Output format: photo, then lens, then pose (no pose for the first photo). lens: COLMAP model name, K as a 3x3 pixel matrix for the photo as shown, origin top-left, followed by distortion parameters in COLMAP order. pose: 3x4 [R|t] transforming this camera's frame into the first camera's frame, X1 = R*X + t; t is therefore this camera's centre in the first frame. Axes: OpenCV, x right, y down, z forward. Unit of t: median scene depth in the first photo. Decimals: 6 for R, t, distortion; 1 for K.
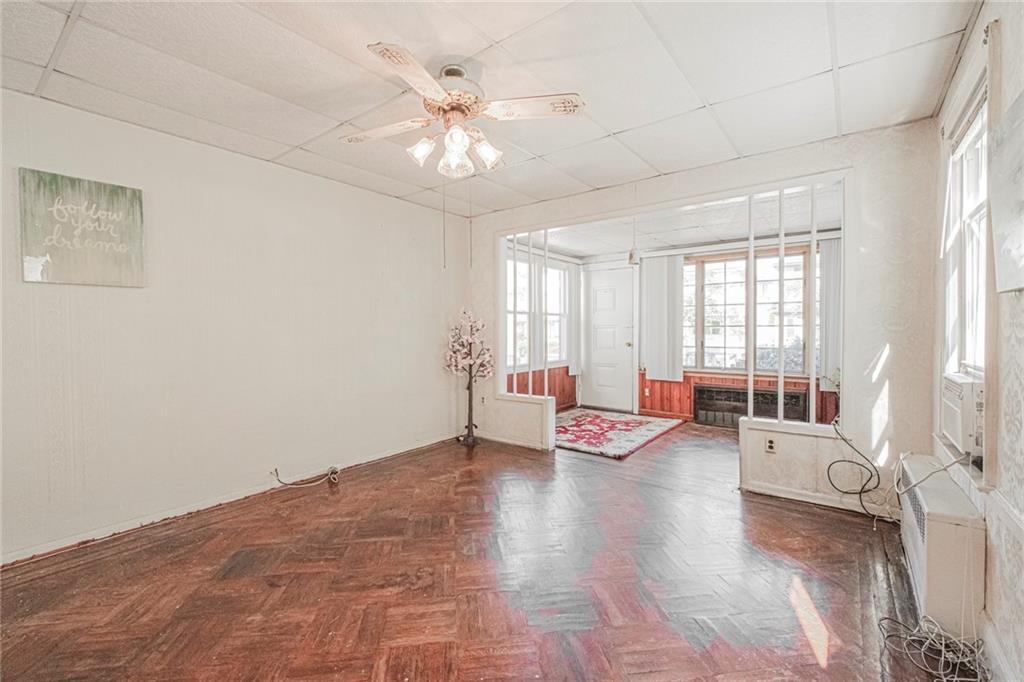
lens RADIAL K [[441.5, 0, 510.6], [0, 441.5, 341.1], [0, 0, 1]] dist [-0.000266, -0.000347]
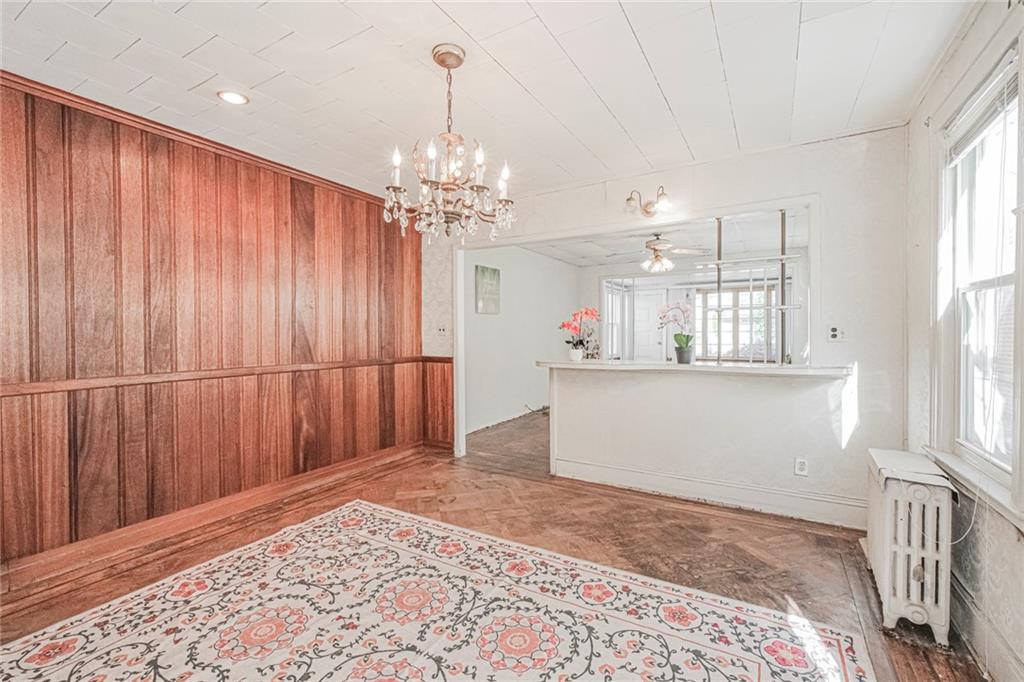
lens RADIAL K [[441.5, 0, 512.4], [0, 441.5, 338.7], [0, 0, 1]] dist [-0.000266, -0.000347]
pose [[0.992709, -0.000322, 0.120538, -0.996835], [0.002297, 0.999865, -0.016246, 0.036114], [-0.120516, 0.016404, 0.992576, -1.131953]]
